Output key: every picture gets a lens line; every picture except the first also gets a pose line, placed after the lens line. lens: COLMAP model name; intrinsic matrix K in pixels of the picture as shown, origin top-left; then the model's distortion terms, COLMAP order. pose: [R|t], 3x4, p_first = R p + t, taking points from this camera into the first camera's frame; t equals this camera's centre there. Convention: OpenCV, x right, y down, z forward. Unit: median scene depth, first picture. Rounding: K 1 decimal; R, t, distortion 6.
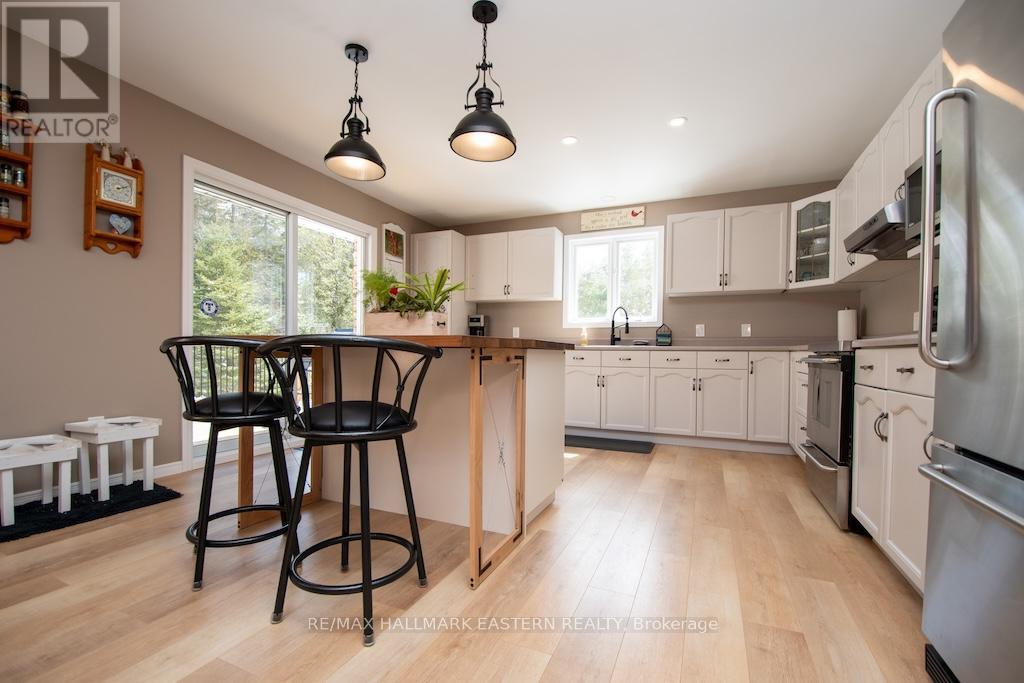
lens RADIAL K [[448.1, 0, 507.2], [0, 448.1, 359.2], [0, 0, 1]] dist [0.019700, -0.028204]
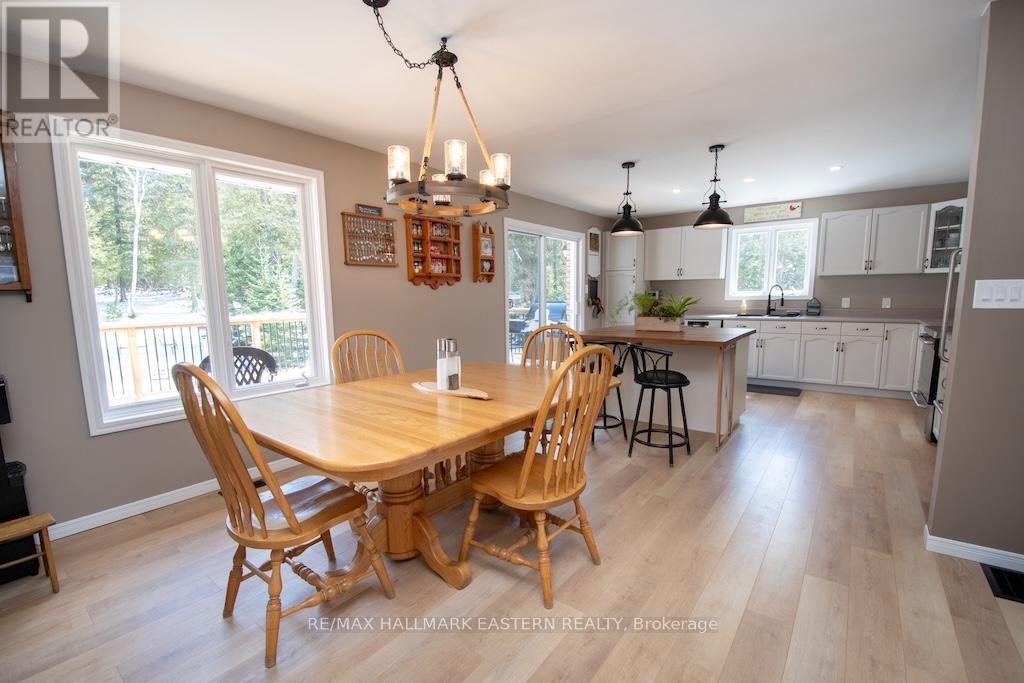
lens RADIAL K [[448.1, 0, 507.2], [0, 448.1, 359.2], [0, 0, 1]] dist [0.019700, -0.028204]
pose [[0.970958, 0.006721, -0.239155, -0.227246], [0.023887, 0.991887, 0.124856, -0.101202], [0.238054, -0.126942, 0.962920, -0.545960]]
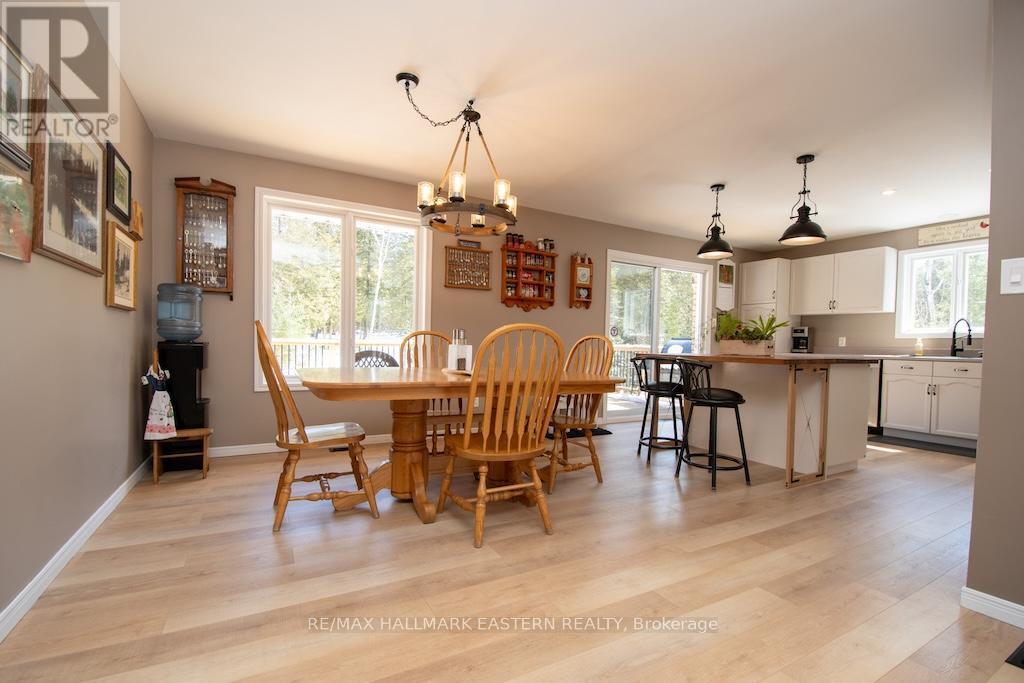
lens RADIAL K [[448.1, 0, 507.2], [0, 448.1, 359.2], [0, 0, 1]] dist [0.019700, -0.028204]
pose [[0.792874, 0.023352, -0.608938, 0.055287], [-0.019769, 0.999725, 0.012598, -0.019598], [0.609065, 0.002049, 0.793118, -0.525186]]
